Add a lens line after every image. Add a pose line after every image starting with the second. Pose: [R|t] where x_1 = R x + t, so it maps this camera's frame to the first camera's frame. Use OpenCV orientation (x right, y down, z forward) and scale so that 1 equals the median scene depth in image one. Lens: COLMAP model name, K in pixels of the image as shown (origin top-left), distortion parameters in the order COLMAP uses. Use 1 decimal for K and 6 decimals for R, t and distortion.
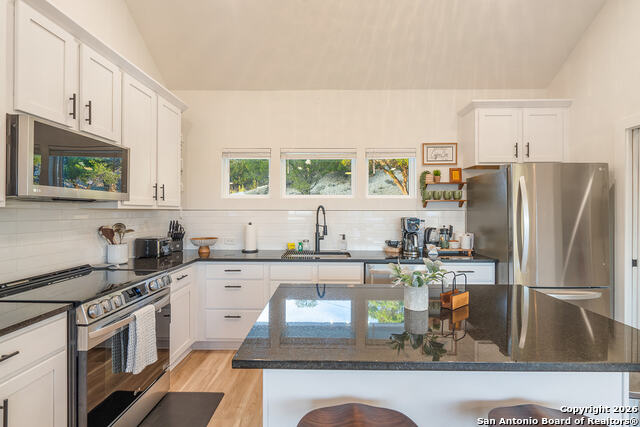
lens RADIAL K [[291.1, 0, 322.3], [0, 291.1, 212.0], [0, 0, 1]] dist [-0.004857, 0.001279]
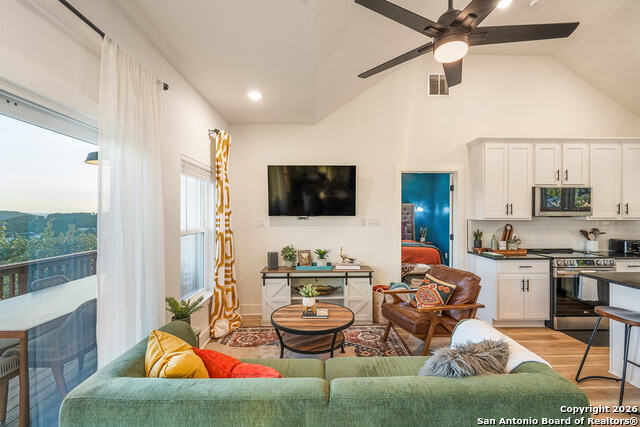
lens RADIAL K [[291.1, 0, 318.6], [0, 291.1, 214.1], [0, 0, 1]] dist [-0.004857, 0.001279]
pose [[0.033799, -0.003574, -0.999422, 0.713479], [-0.002234, 0.999991, -0.003652, -0.026105], [0.999426, 0.002356, 0.033791, -0.500783]]
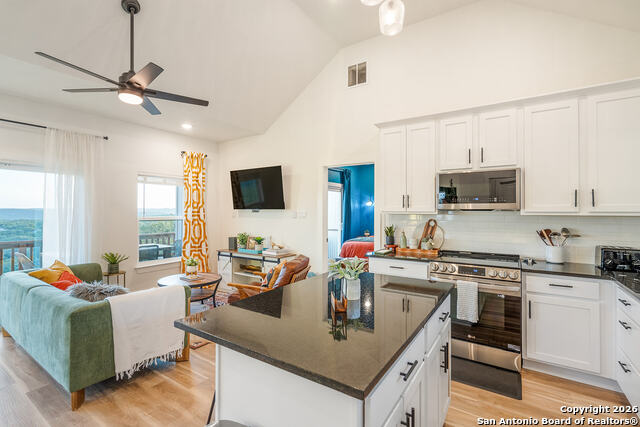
lens RADIAL K [[291.1, 0, 313.0], [0, 291.1, 208.1], [0, 0, 1]] dist [-0.004857, 0.001279]
pose [[-0.541523, -0.015305, -0.840547, 0.591374], [-0.008162, 0.999883, -0.012948, -0.011487], [0.840646, -0.000151, -0.541584, 0.619303]]
